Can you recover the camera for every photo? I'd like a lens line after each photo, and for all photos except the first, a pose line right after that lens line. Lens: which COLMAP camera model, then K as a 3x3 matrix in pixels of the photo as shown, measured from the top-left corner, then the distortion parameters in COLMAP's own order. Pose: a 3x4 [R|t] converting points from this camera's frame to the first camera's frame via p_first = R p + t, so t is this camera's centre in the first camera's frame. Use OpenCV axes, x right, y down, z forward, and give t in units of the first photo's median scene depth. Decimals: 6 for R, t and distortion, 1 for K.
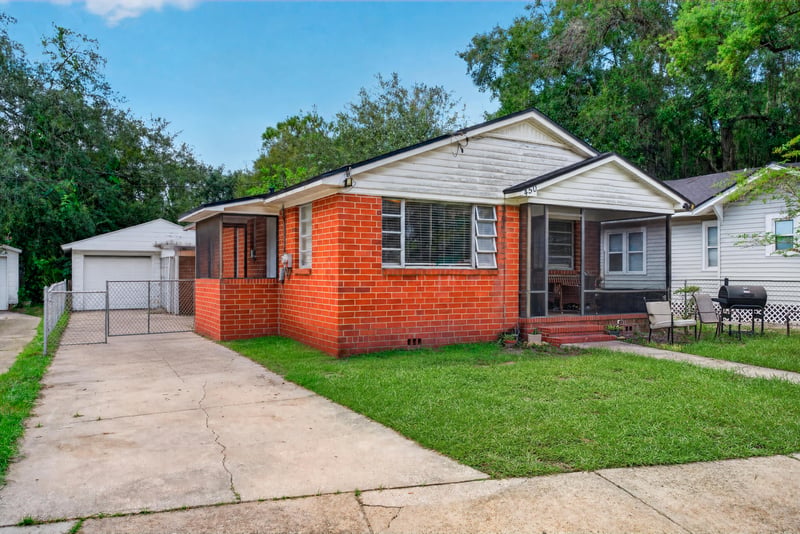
lens RADIAL K [[643.9, 0, 401.7], [0, 643.9, 276.2], [0, 0, 1]] dist [0.004715, -0.002420]
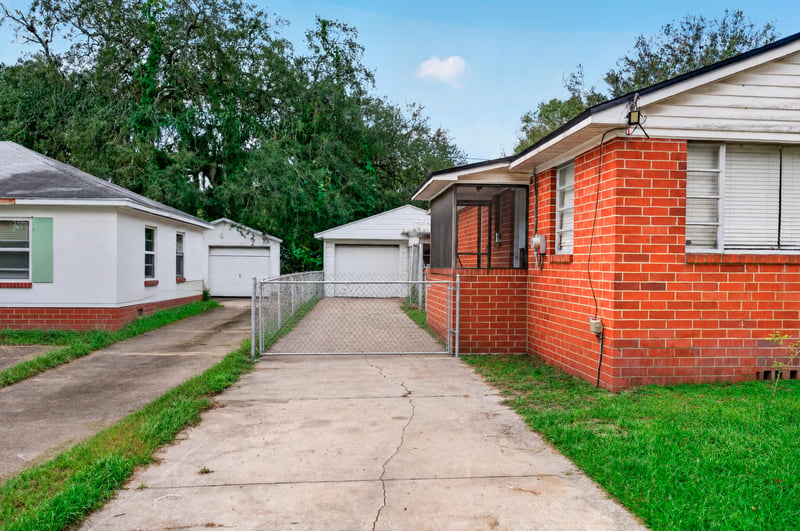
lens RADIAL K [[643.9, 0, 401.7], [0, 643.9, 274.7], [0, 0, 1]] dist [0.004715, -0.002420]
pose [[0.920647, 0.012125, -0.390208, -0.036131], [-0.008382, 0.999901, 0.011293, 0.003669], [0.390306, -0.007126, 0.920658, 0.269017]]
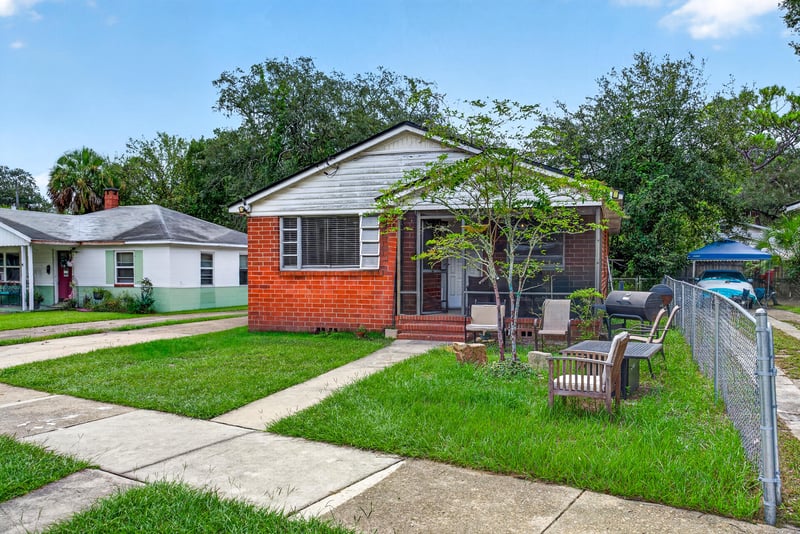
lens RADIAL K [[651.2, 0, 397.8], [0, 651.2, 284.5], [0, 0, 1]] dist [-0.003983, 0.000229]
pose [[0.671902, 0.016503, -0.740456, 0.995922], [-0.000302, 0.999758, 0.022008, -0.011530], [0.740640, -0.014564, 0.671744, 0.251293]]
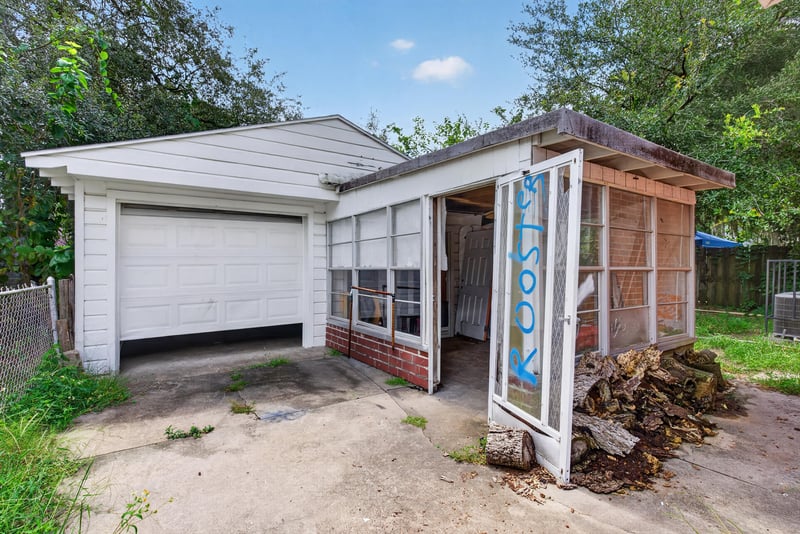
lens RADIAL K [[387.8, 0, 400.0], [0, 387.8, 267.0], [0, 0, 1]] dist [-0.000192, 0.000186]
pose [[0.995031, -0.005823, 0.099397, -0.703877], [0.006026, 0.999980, -0.001745, 0.002433], [-0.099385, 0.002335, 0.995046, 1.499160]]
